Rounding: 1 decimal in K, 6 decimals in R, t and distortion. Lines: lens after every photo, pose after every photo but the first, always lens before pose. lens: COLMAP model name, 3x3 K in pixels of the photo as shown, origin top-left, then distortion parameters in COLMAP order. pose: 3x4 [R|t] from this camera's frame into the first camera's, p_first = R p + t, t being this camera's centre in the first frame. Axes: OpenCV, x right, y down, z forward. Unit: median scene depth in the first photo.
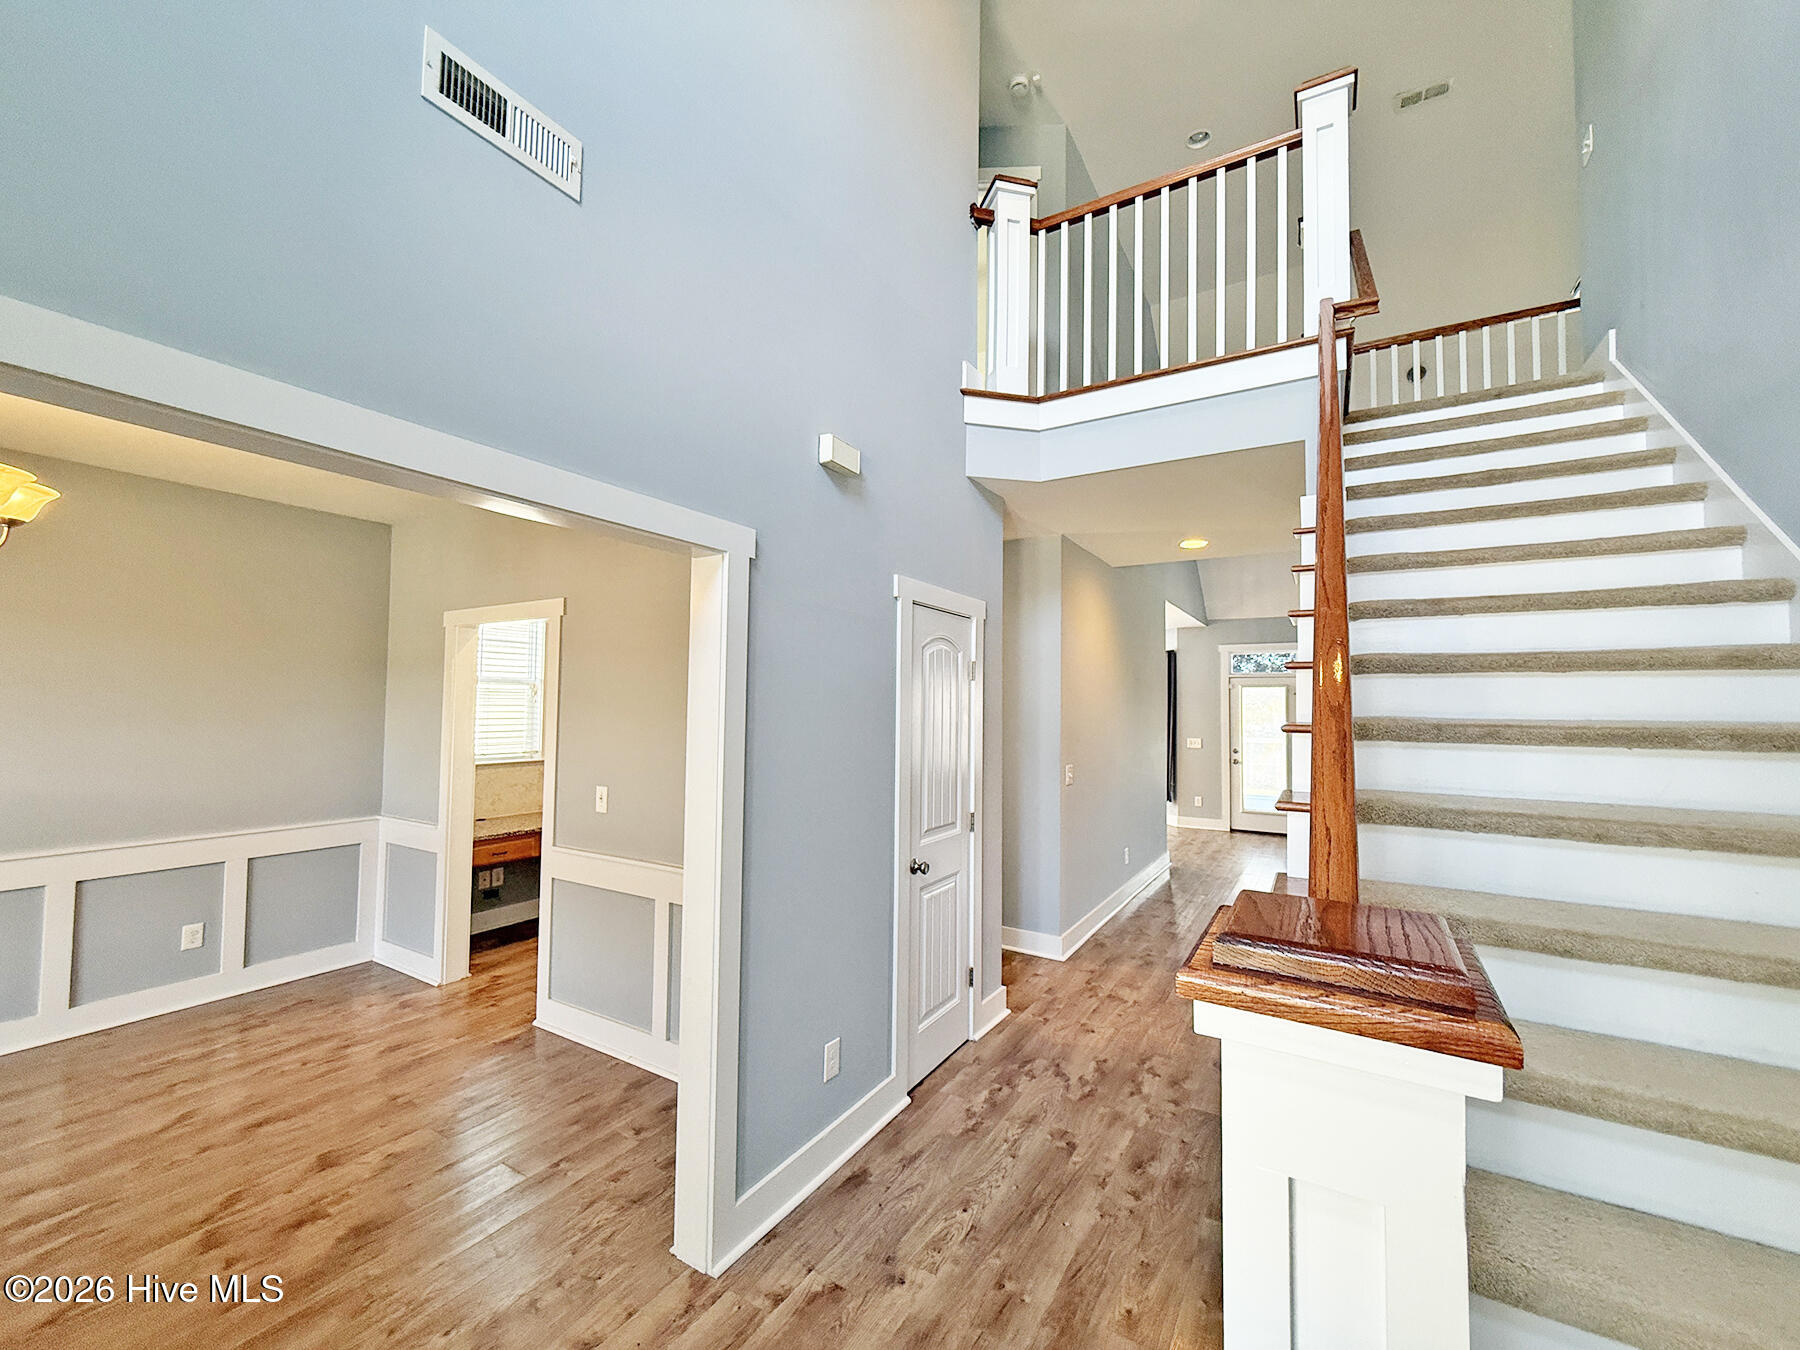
lens RADIAL K [[721.5, 0, 901.9], [0, 721.5, 674.6], [0, 0, 1]] dist [-0.000376, 0.000267]
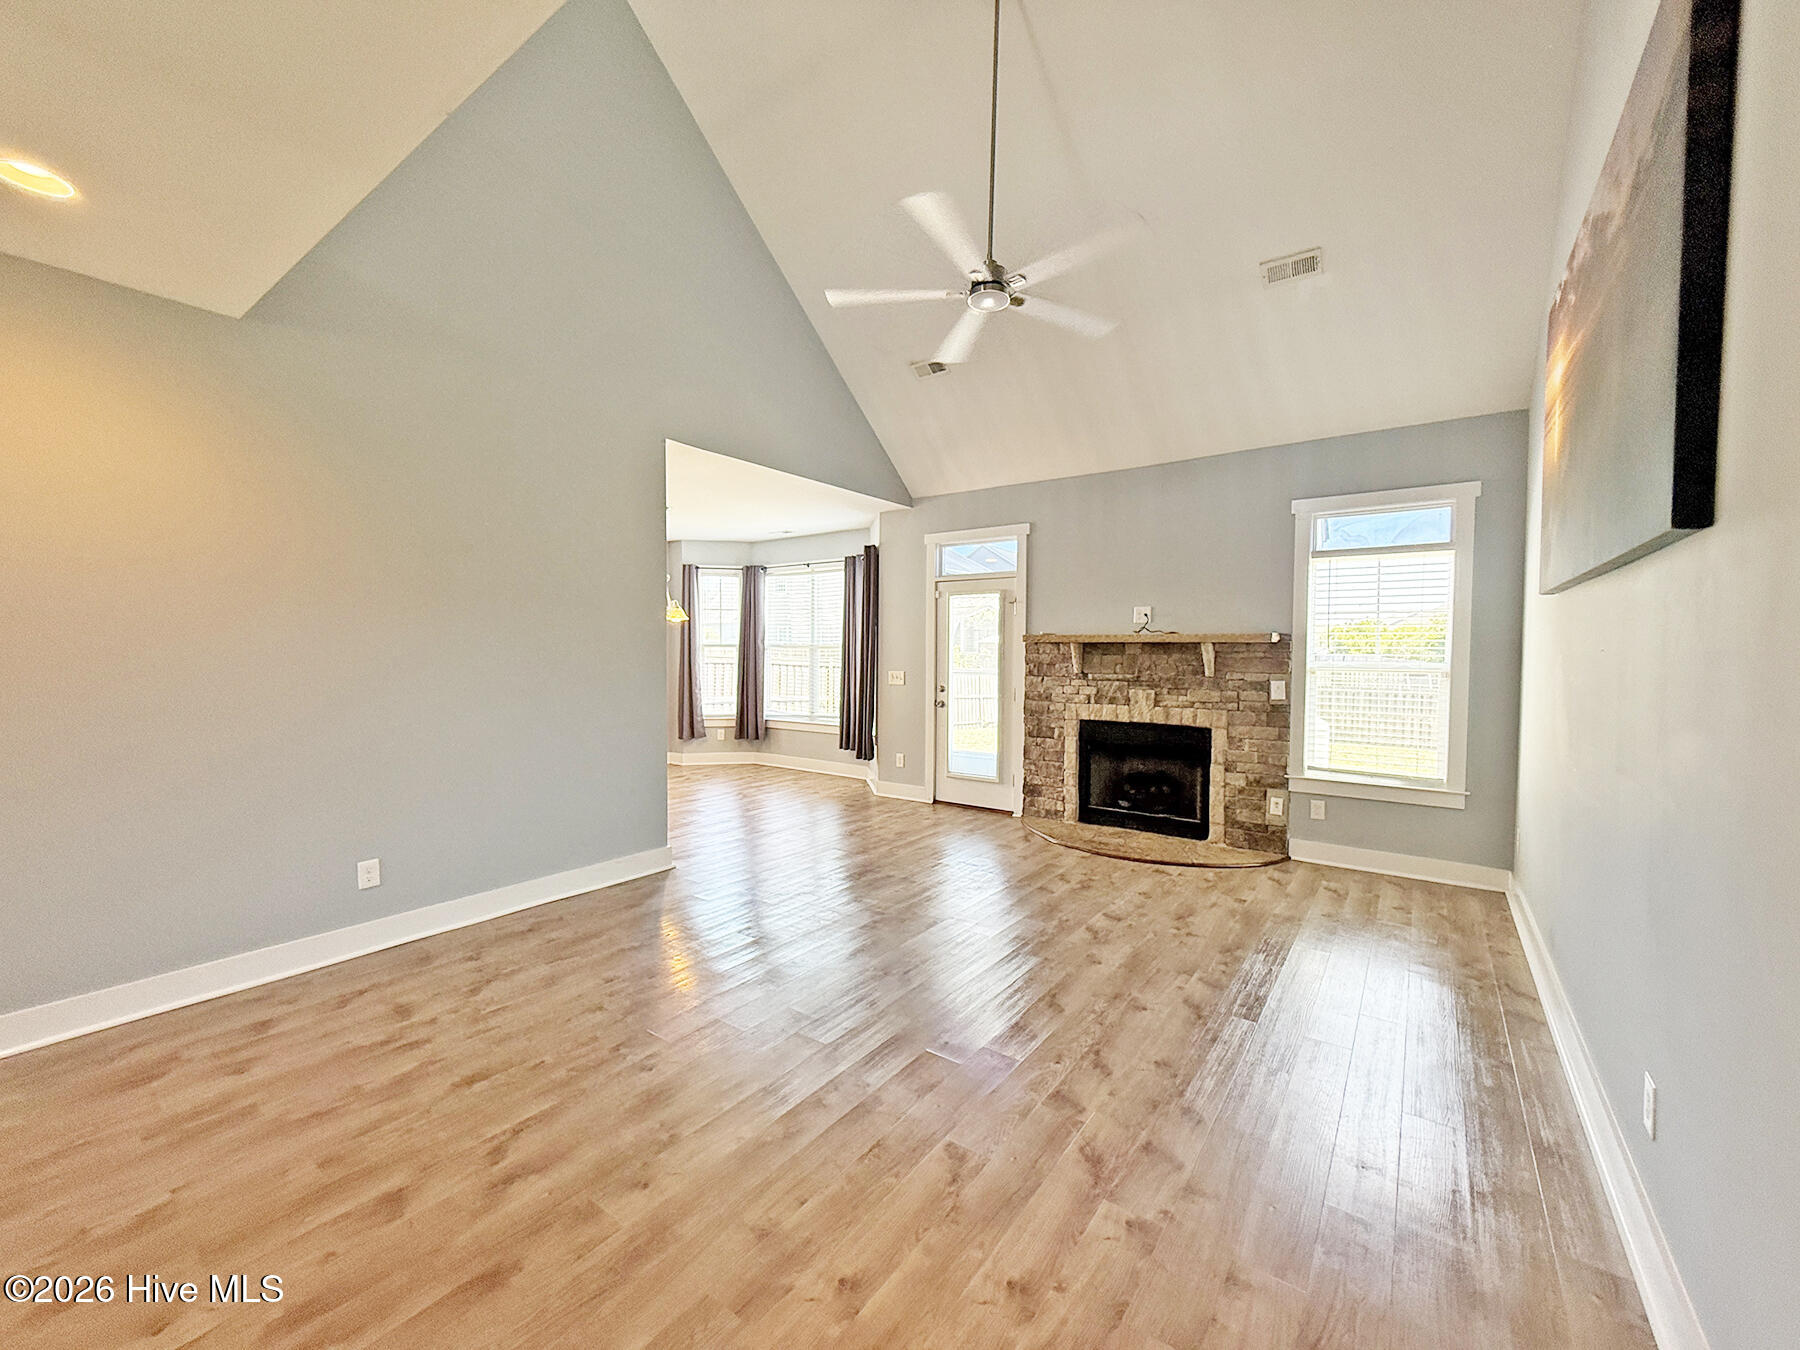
lens RADIAL K [[716.8, 0, 900.0], [0, 716.8, 675.0], [0, 0, 1]] dist [-0.000209, 0.000367]
pose [[0.995849, -0.005279, -0.090870, 0.484309], [0.012258, 0.997000, 0.076423, 0.040072], [0.090194, -0.077220, 0.992926, 0.318177]]
